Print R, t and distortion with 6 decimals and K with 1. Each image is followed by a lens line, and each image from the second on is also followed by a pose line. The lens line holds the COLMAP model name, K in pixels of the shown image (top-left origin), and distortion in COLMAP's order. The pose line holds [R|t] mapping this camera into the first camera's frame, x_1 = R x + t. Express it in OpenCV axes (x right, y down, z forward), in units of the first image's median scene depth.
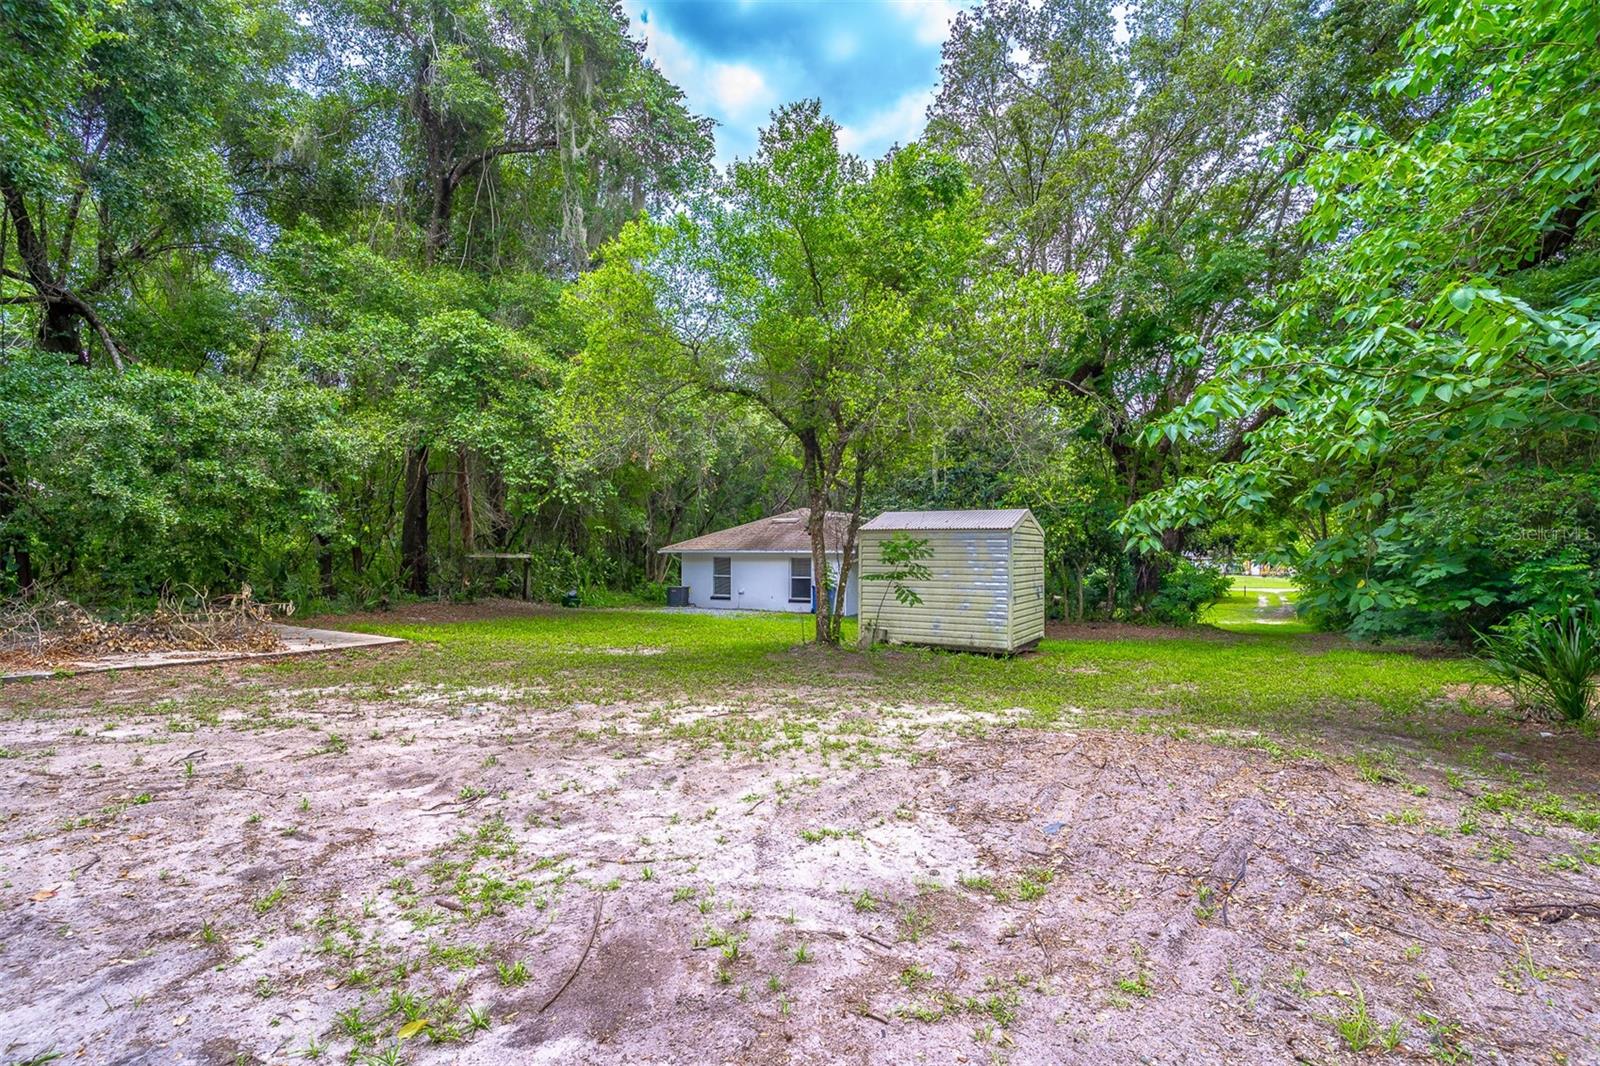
lens RADIAL K [[761.9, 0, 795.3], [0, 761.9, 539.6], [0, 0, 1]] dist [0.007750, -0.001186]
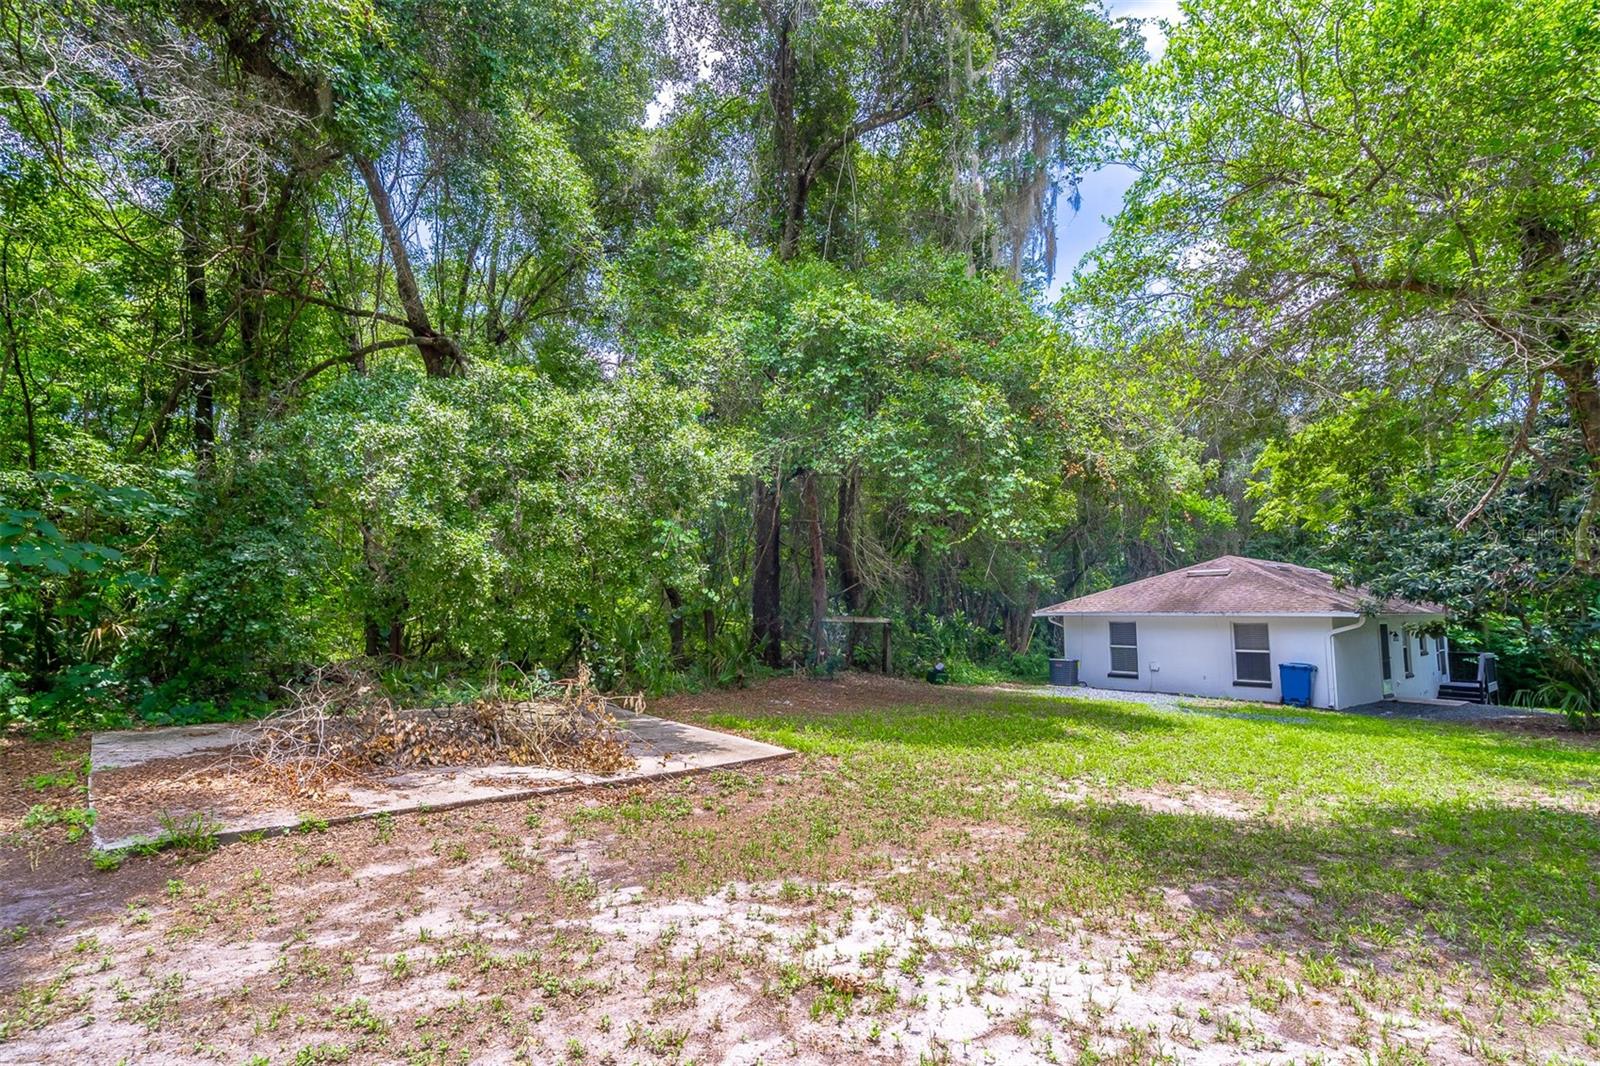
lens RADIAL K [[764.5, 0, 794.1], [0, 764.5, 538.2], [0, 0, 1]] dist [0.004486, -0.001431]
pose [[0.924942, -0.039781, -0.378021, -0.217226], [0.007576, 0.996240, -0.086303, 0.006387], [0.380033, 0.076961, 0.921766, 0.329751]]
